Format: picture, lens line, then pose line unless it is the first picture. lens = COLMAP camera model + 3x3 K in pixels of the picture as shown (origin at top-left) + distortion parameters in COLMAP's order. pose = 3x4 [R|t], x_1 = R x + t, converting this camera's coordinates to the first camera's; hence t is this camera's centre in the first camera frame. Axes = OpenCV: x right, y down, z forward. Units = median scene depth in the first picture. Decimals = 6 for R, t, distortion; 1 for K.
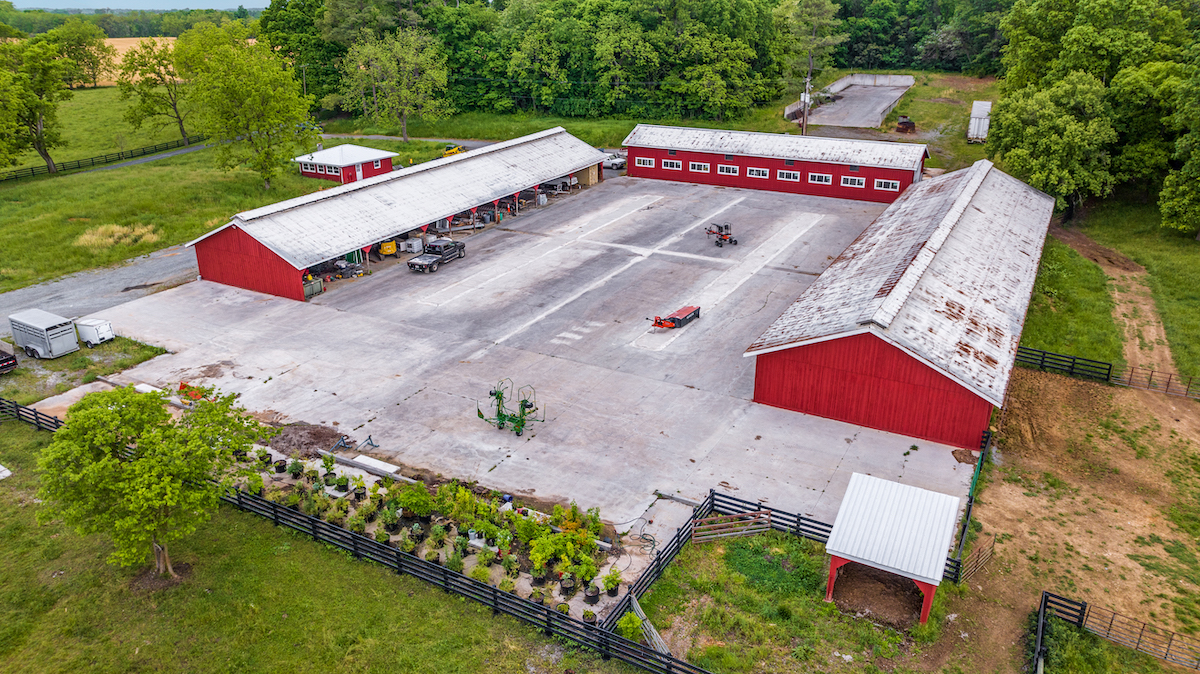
lens RADIAL K [[847.6, 0, 604.2], [0, 847.6, 333.0], [0, 0, 1]] dist [-0.050760, 0.064850]
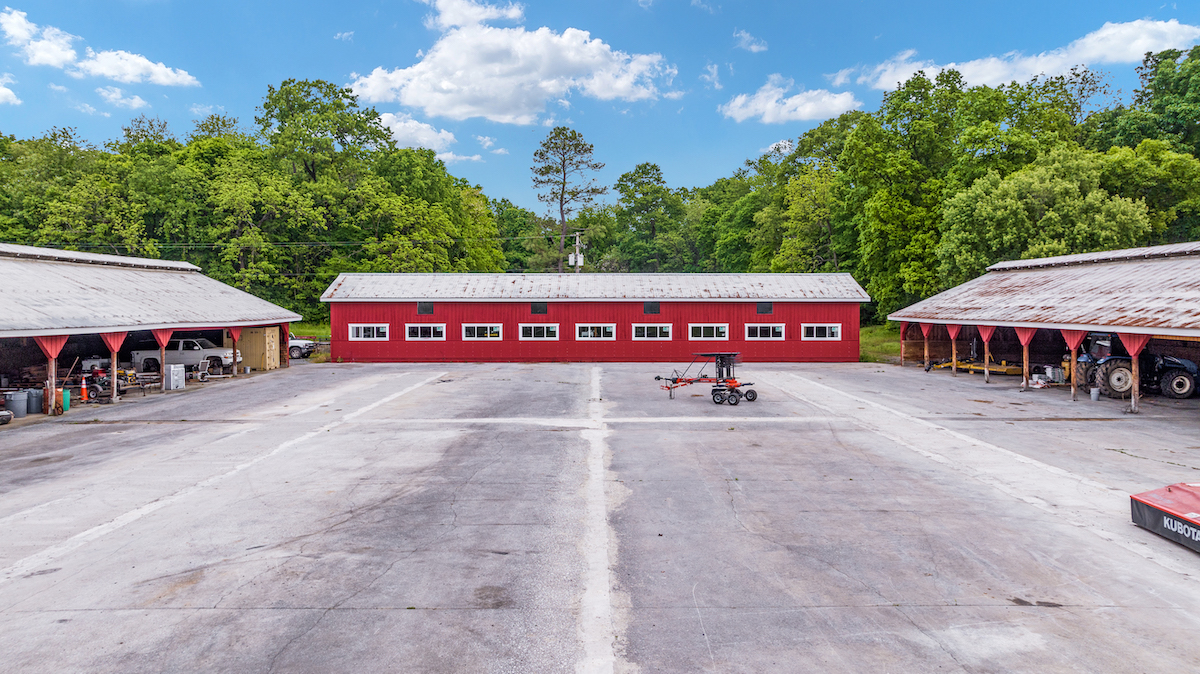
lens RADIAL K [[847.6, 0, 604.2], [0, 847.6, 333.0], [0, 0, 1]] dist [-0.050760, 0.064850]
pose [[0.867922, -0.004336, 0.496681, -0.091962], [0.179531, 0.935096, -0.305557, -0.017979], [-0.463120, 0.354369, 0.812369, 0.556688]]
